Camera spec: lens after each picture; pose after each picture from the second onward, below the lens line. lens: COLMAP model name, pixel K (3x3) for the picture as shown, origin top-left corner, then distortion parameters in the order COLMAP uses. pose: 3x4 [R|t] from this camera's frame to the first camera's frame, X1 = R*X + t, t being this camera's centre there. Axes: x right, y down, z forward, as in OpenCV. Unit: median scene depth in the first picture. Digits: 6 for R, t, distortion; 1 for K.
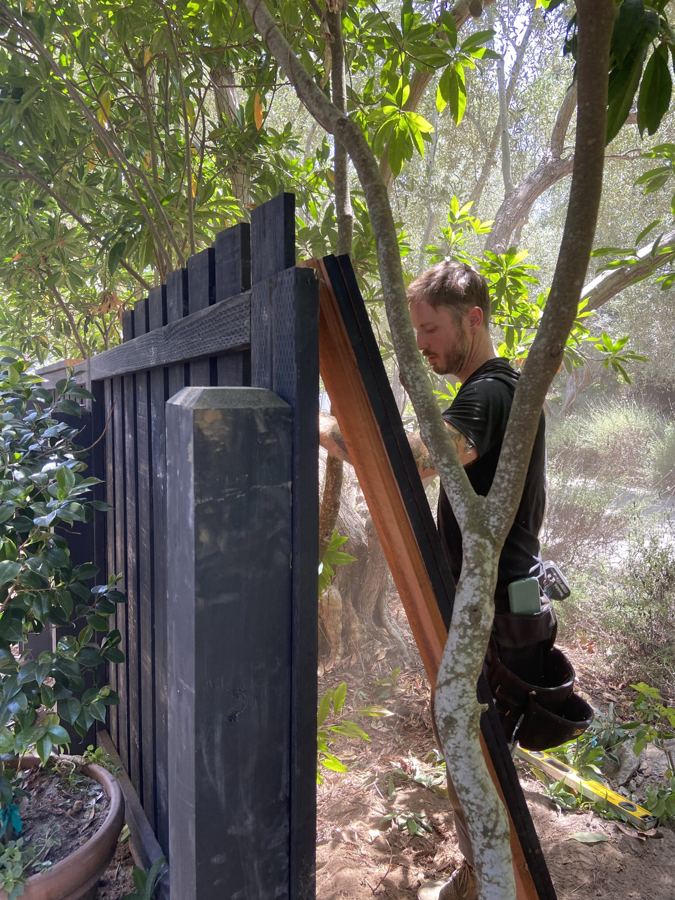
lens RADIAL K [[649.4, 0, 337.5], [0, 649.4, 450.0], [0, 0, 1]] dist [0.062003, -0.073841]
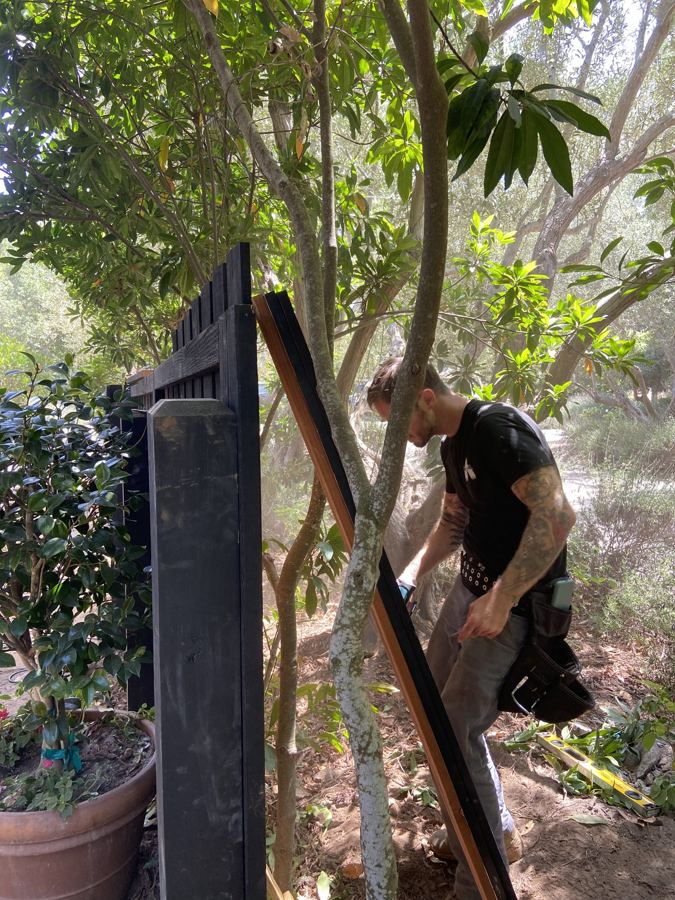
lens RADIAL K [[649.4, 0, 337.5], [0, 649.4, 450.0], [0, 0, 1]] dist [0.062003, -0.073841]
pose [[0.988406, 0.002036, -0.151822, 0.181204], [-0.002334, 0.999996, -0.001784, 0.002461], [0.151817, 0.002118, 0.988406, -0.125408]]
